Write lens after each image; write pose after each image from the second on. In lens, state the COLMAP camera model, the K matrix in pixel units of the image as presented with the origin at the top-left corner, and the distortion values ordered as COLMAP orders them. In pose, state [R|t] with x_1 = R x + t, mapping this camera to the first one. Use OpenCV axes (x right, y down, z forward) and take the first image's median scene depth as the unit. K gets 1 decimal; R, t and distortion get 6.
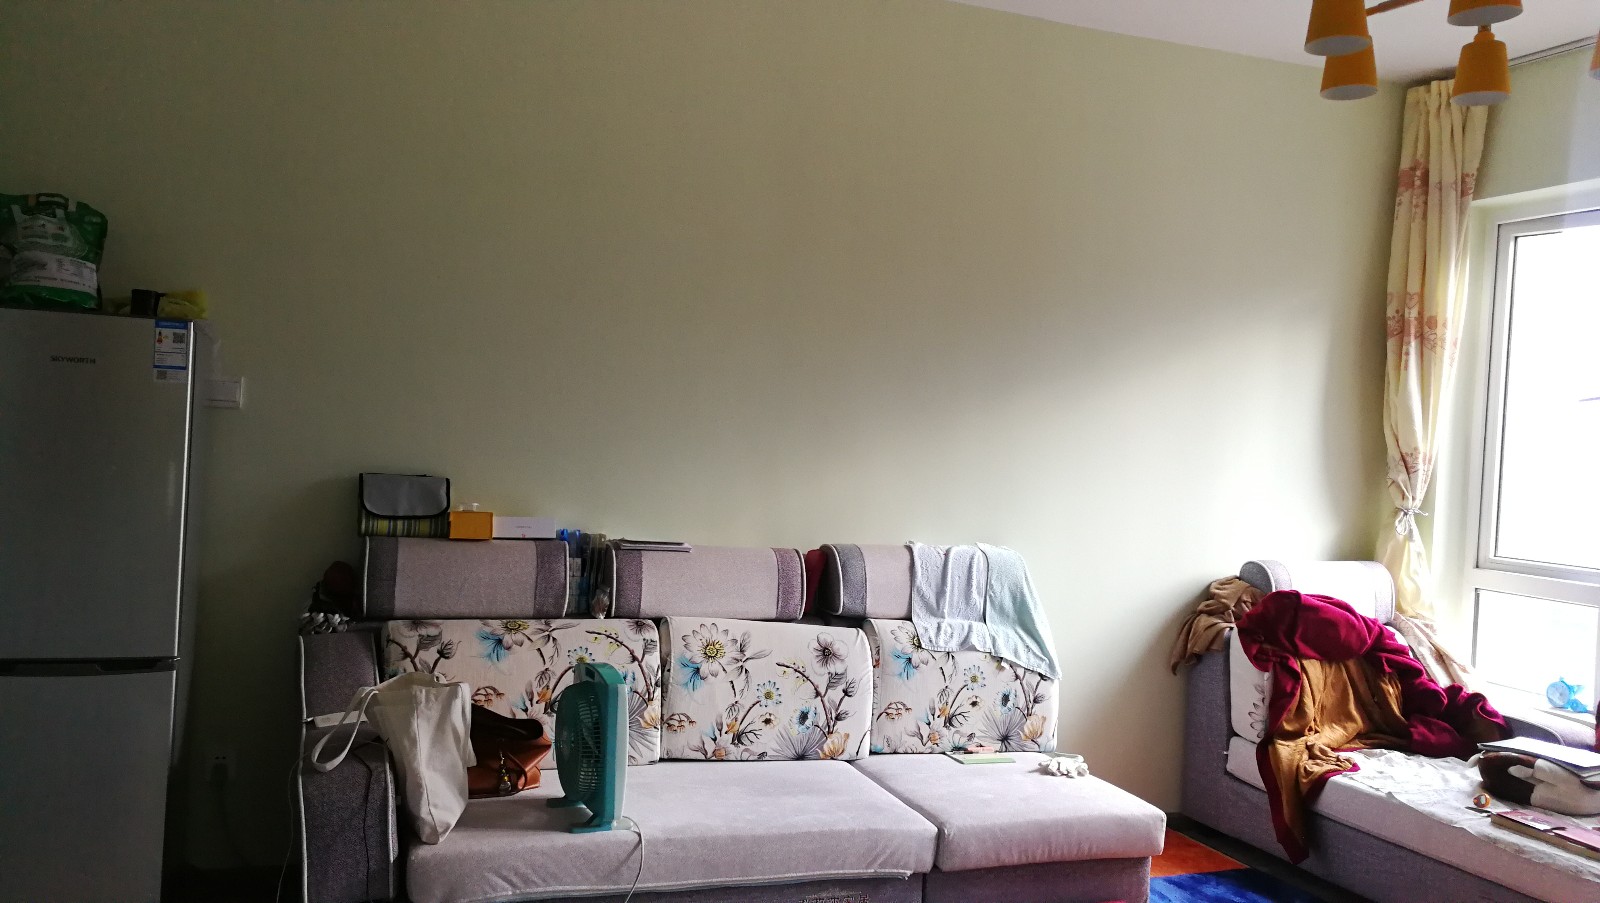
lens RADIAL K [[1295.0, 0, 799.3], [0, 1295.0, 452.3], [0, 0, 1]] dist [0.008842, -0.005469]
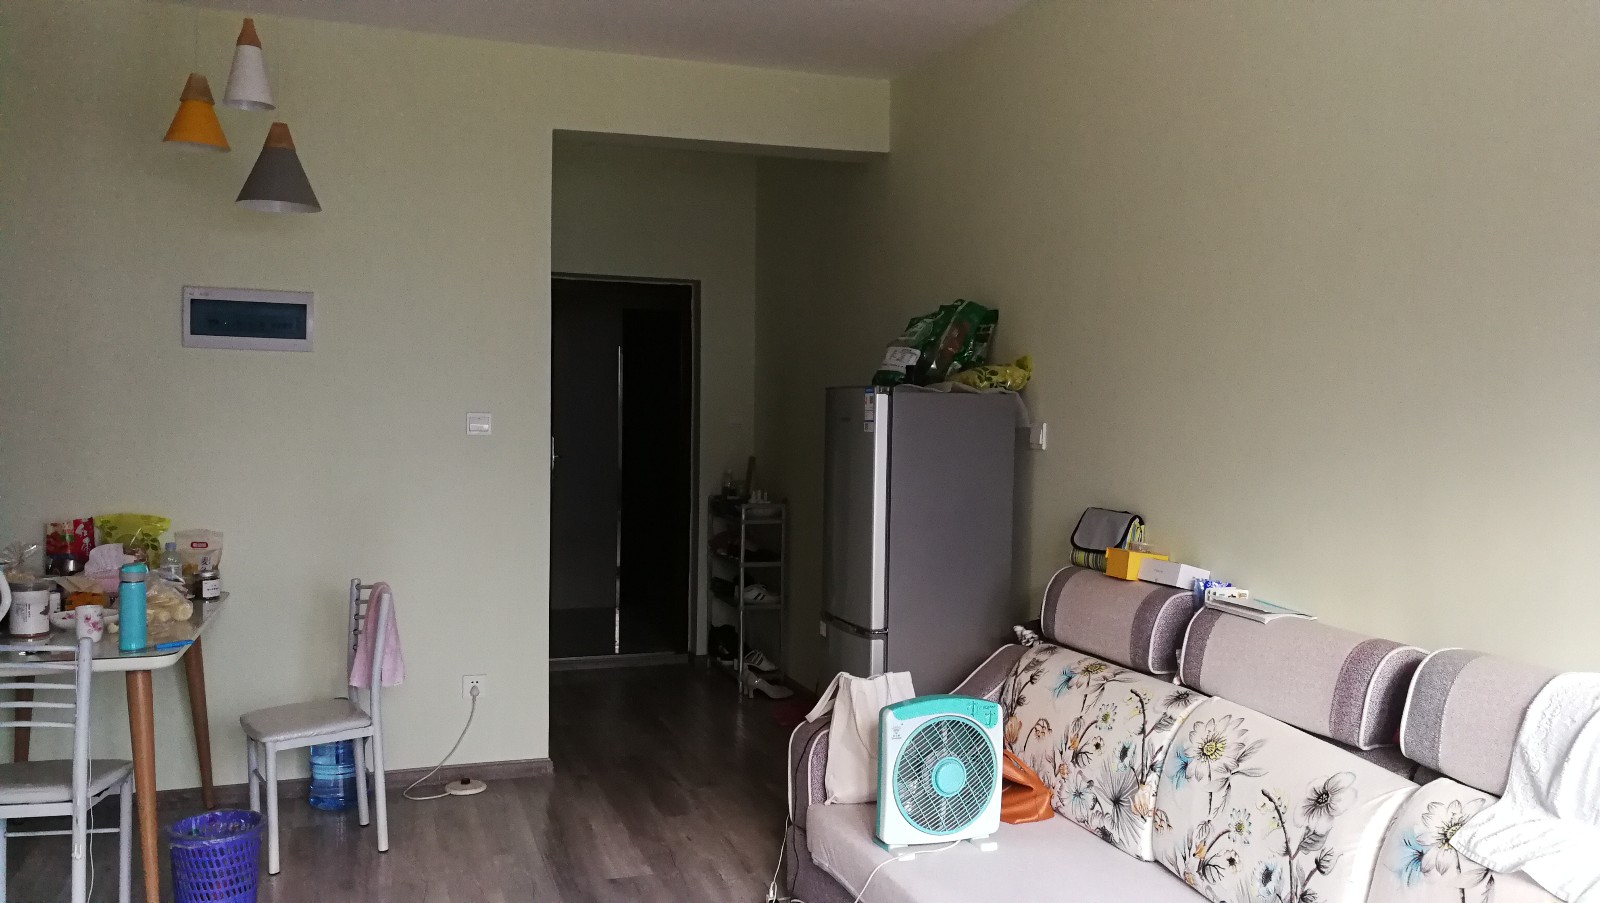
lens RADIAL K [[1295.0, 0, 799.6], [0, 1295.0, 452.9], [0, 0, 1]] dist [0.008842, -0.005469]
pose [[-0.043979, -0.020138, -0.998829, 0.722112], [-0.029225, 0.999395, -0.018863, -0.001993], [0.998605, 0.028361, -0.044541, 0.782054]]
